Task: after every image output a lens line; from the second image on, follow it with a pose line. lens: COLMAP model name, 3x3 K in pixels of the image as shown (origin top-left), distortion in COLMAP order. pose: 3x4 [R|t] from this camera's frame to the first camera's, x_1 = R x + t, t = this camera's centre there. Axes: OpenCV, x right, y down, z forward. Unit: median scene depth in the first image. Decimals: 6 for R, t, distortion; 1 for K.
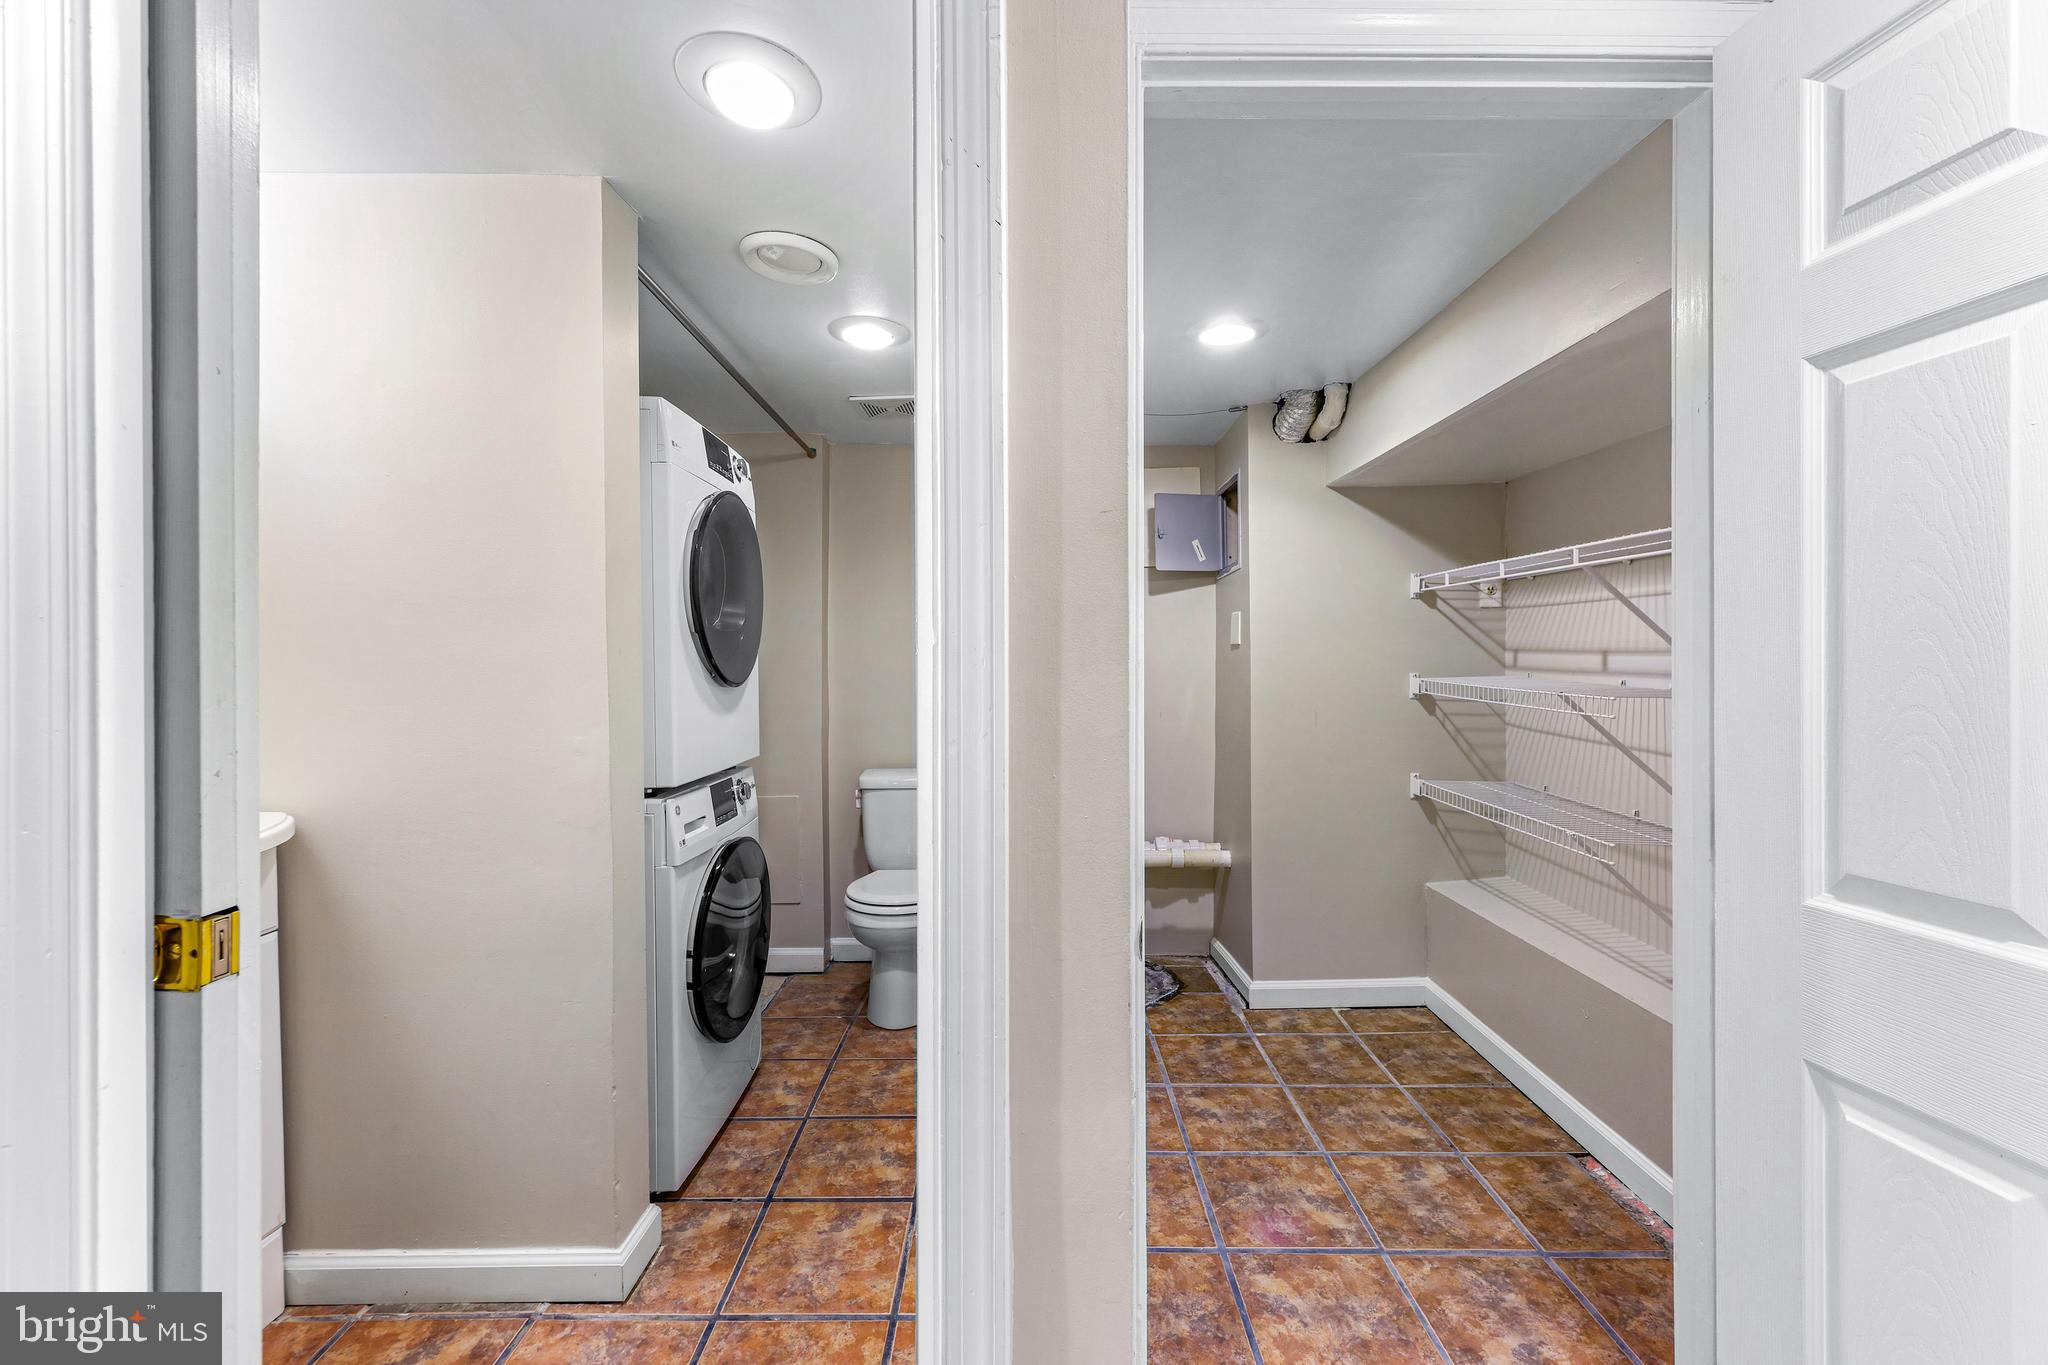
lens RADIAL K [[858.4, 0, 1021.6], [0, 858.4, 677.9], [0, 0, 1]] dist [0.000229, 0.000283]
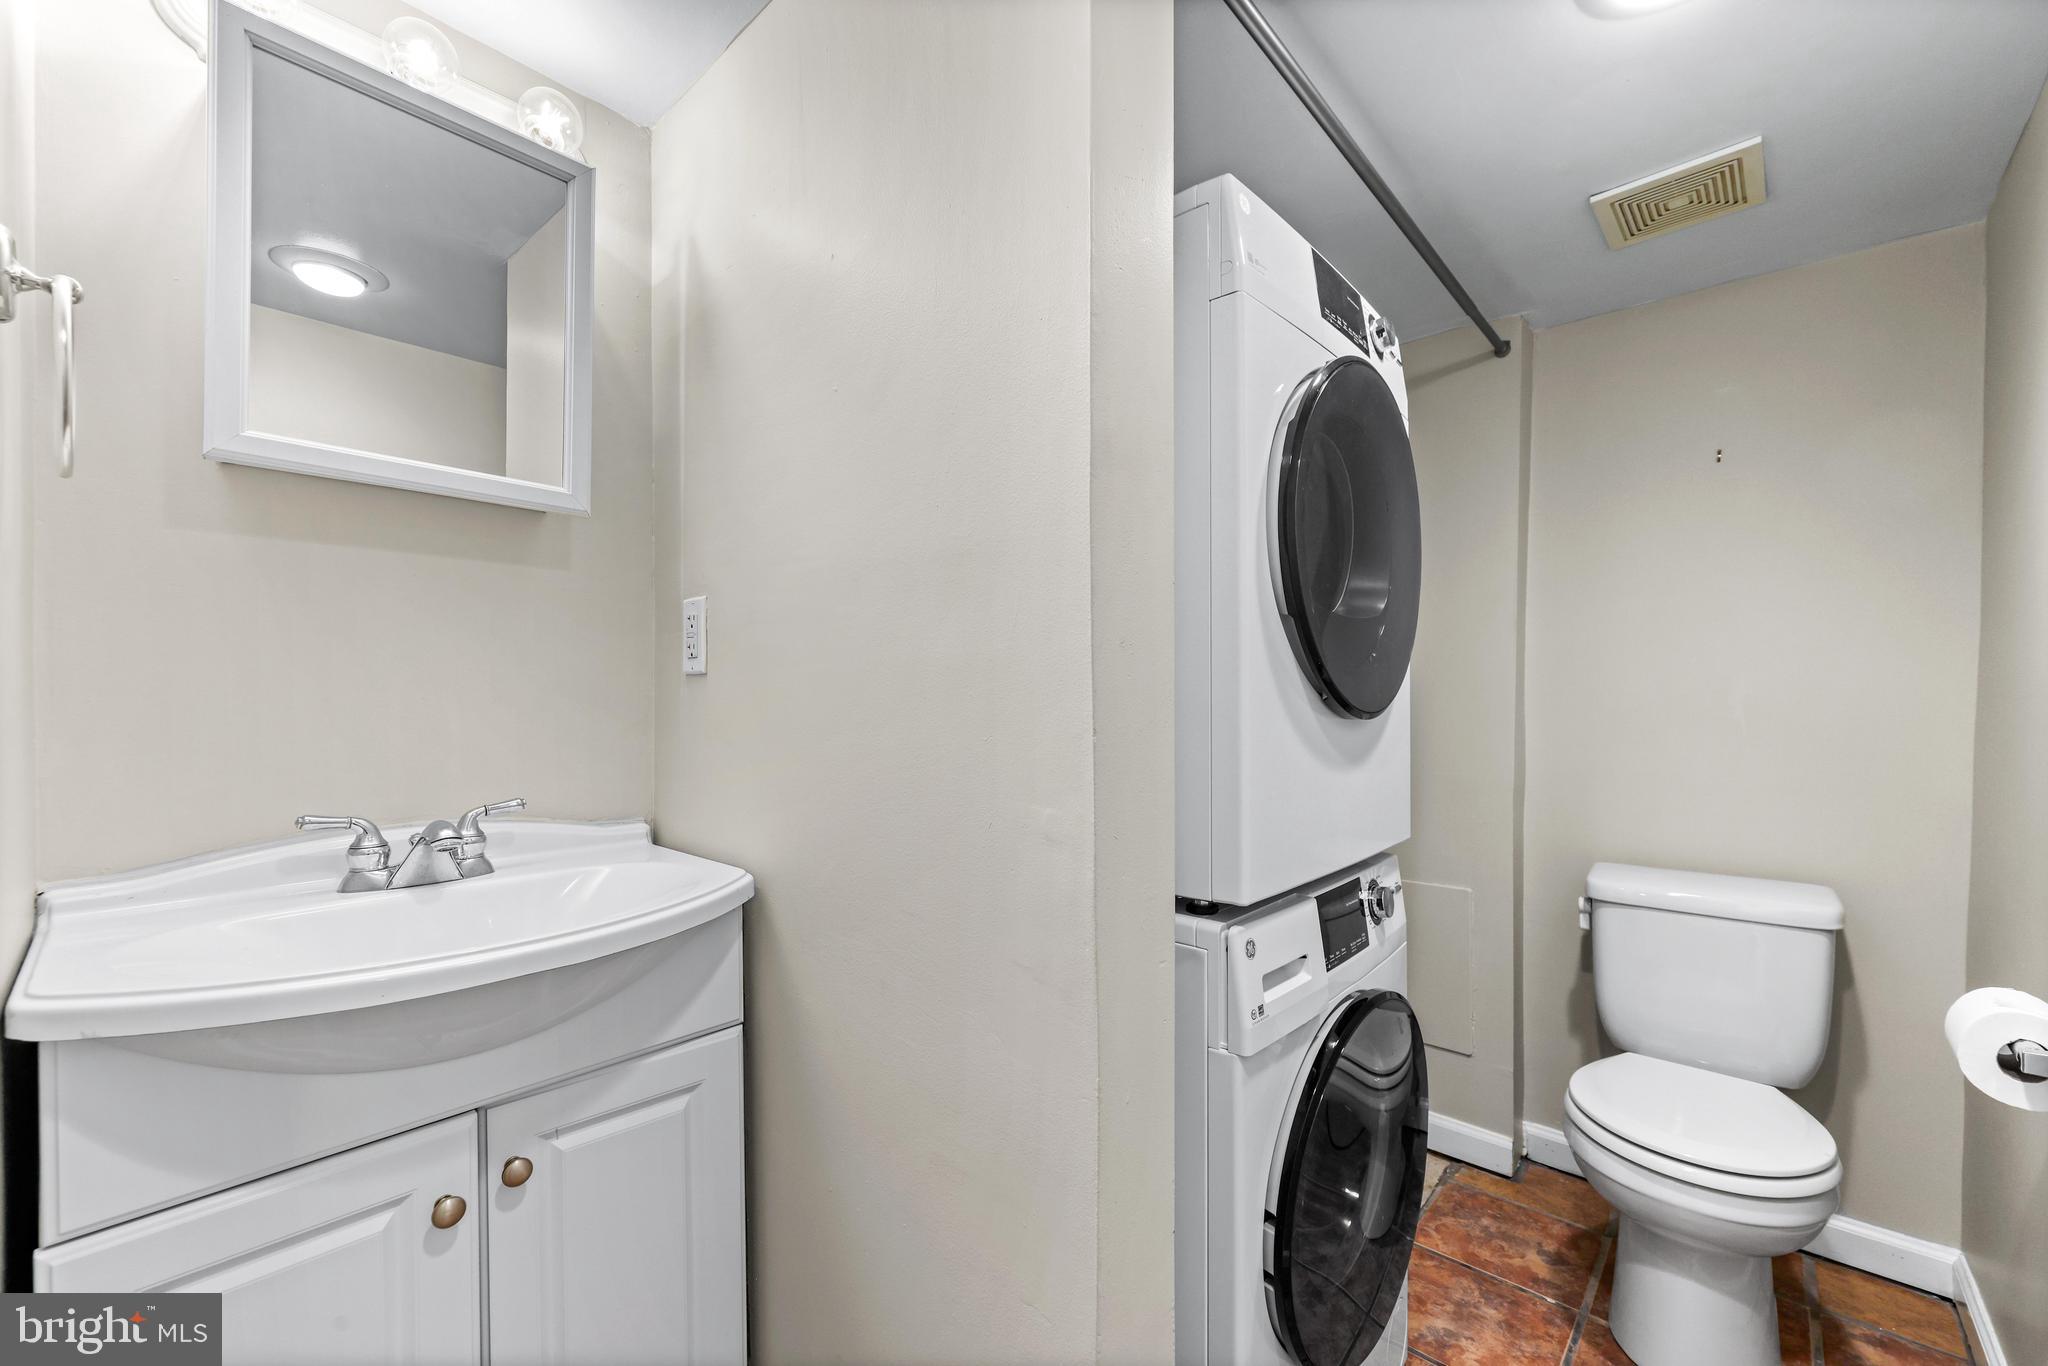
lens RADIAL K [[858.4, 0, 1021.6], [0, 858.4, 678.4], [0, 0, 1]] dist [0.000229, 0.000283]
pose [[0.752767, 0.003188, -0.658280, -0.130413], [-0.022053, 0.999549, -0.020377, 0.000273], [0.657918, 0.029856, 0.752498, 0.415367]]
